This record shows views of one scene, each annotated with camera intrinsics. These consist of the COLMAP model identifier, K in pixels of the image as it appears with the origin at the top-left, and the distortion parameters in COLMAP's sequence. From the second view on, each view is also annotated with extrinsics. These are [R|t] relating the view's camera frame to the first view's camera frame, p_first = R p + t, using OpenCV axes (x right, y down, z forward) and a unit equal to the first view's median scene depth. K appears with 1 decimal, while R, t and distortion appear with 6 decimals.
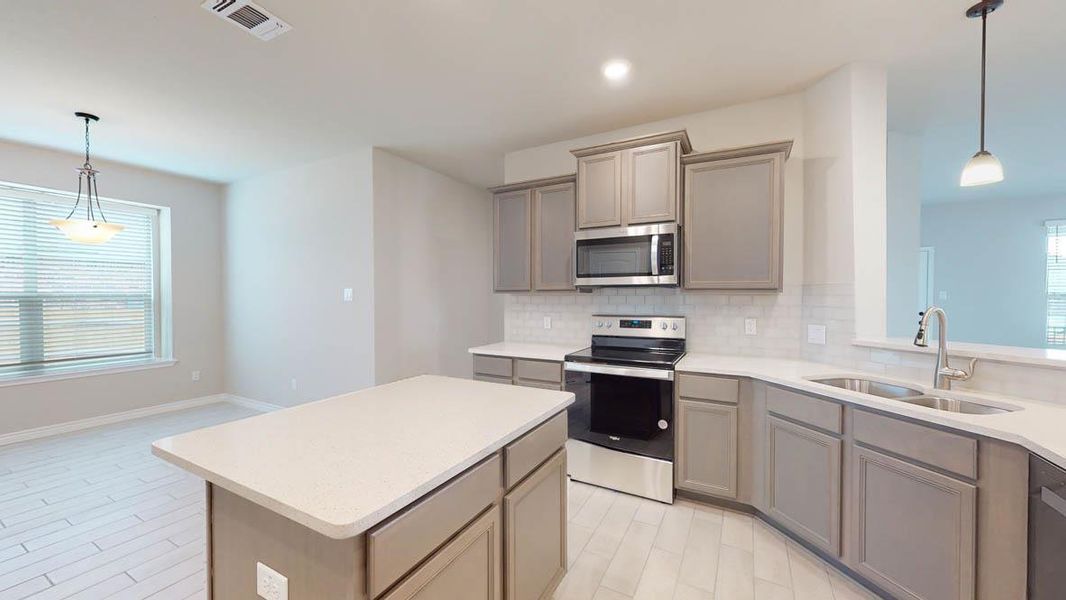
lens RADIAL K [[393.8, 0, 533.0], [0, 393.8, 300.0], [0, 0, 1]] dist [0.000472, -0.000103]
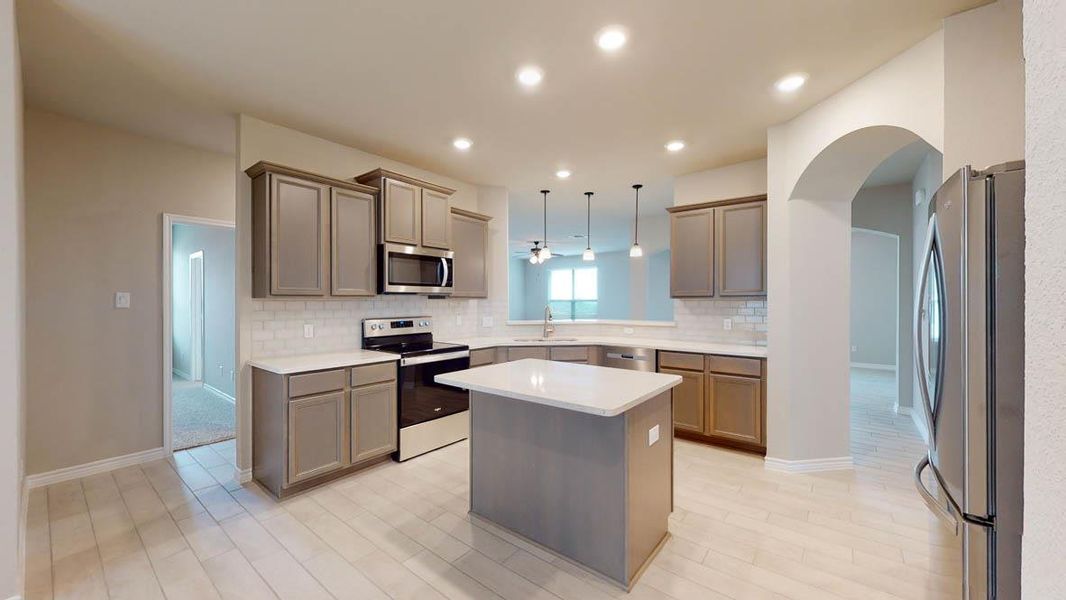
lens RADIAL K [[393.8, 0, 533.0], [0, 393.8, 300.0], [0, 0, 1]] dist [0.000472, -0.000103]
pose [[0.170948, 0.003569, 0.985274, -1.107834], [0.015669, 0.999857, -0.006341, -0.000451], [-0.985156, 0.016522, 0.170867, 0.479925]]
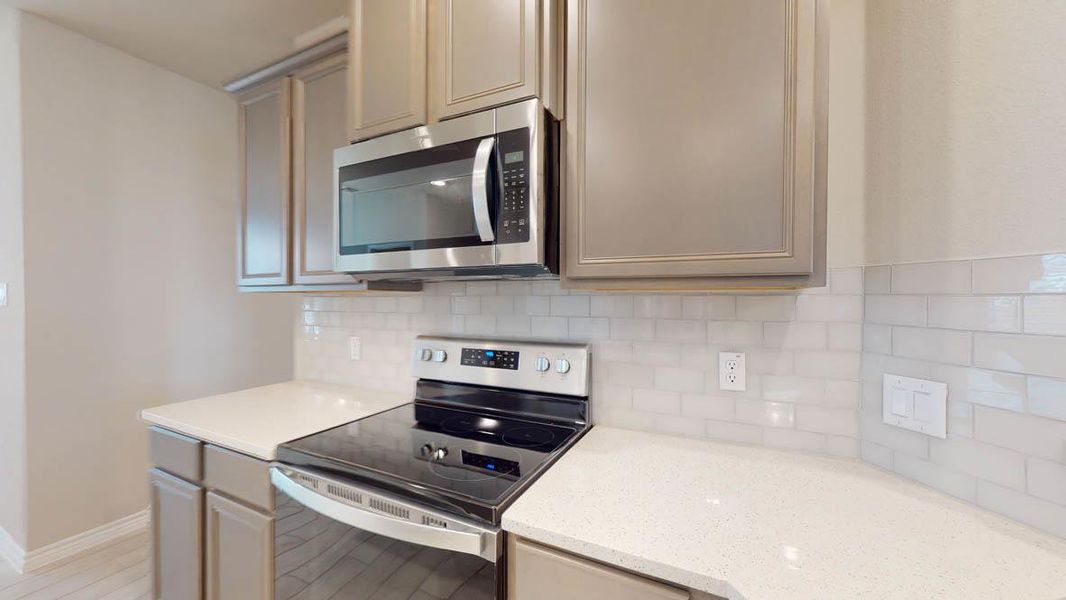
lens RADIAL K [[393.8, 0, 533.0], [0, 393.8, 300.0], [0, 0, 1]] dist [0.000472, -0.000103]
pose [[0.999541, 0.001460, 0.030268, 0.372248], [-0.001201, 0.999963, -0.008576, -0.004248], [-0.030280, 0.008536, 0.999505, 0.667122]]
